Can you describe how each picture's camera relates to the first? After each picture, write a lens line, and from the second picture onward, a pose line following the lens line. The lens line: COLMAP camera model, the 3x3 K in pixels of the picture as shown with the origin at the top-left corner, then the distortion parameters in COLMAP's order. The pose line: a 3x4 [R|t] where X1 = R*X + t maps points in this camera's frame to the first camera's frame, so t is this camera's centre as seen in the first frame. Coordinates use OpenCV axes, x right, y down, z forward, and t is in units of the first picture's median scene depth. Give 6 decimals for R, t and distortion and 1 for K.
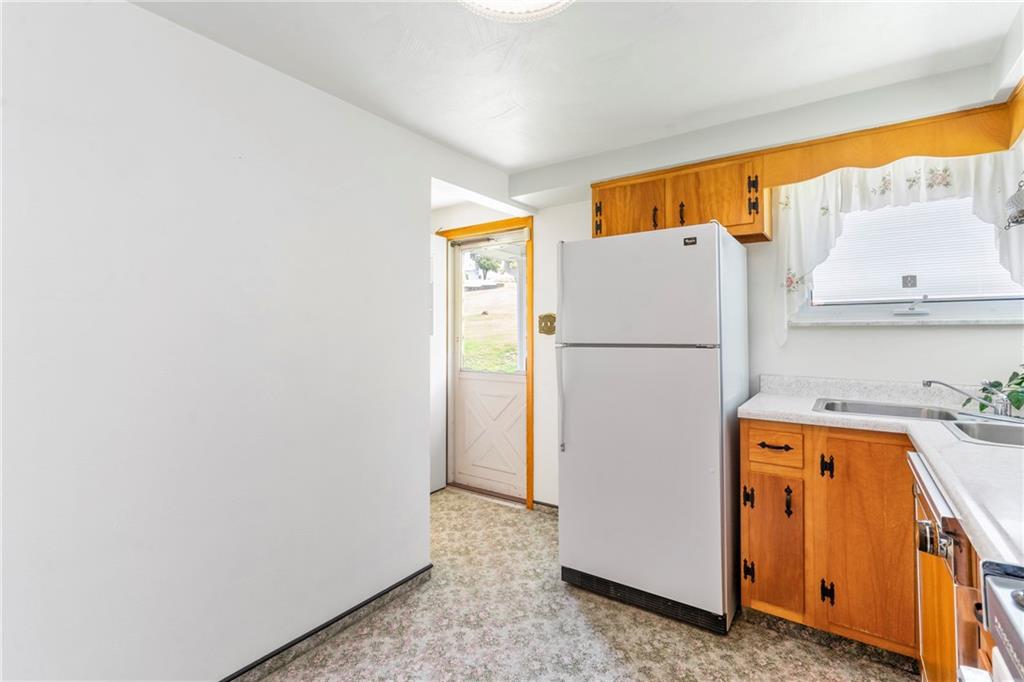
lens RADIAL K [[474.9, 0, 507.4], [0, 474.9, 319.8], [0, 0, 1]] dist [-0.002610, 0.002121]
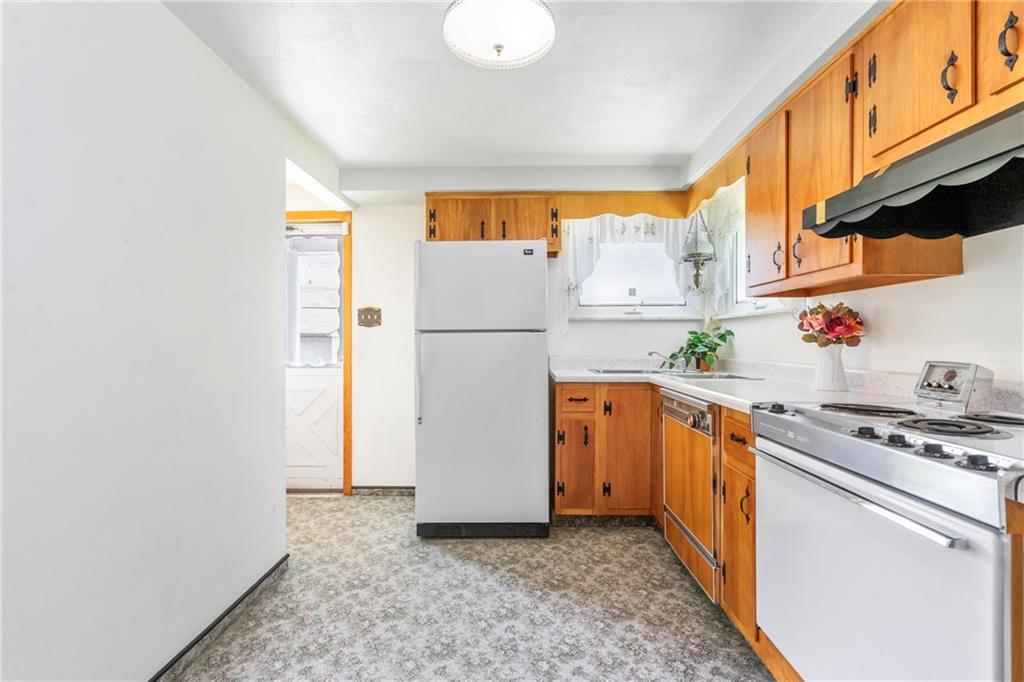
lens RADIAL K [[474.9, 0, 507.4], [0, 474.9, 338.6], [0, 0, 1]] dist [-0.002610, 0.002121]
pose [[0.826878, 0.000344, 0.562382, -0.390354], [-0.014114, 0.999698, 0.020142, 0.048446], [-0.562205, -0.024592, 0.826632, -0.069719]]
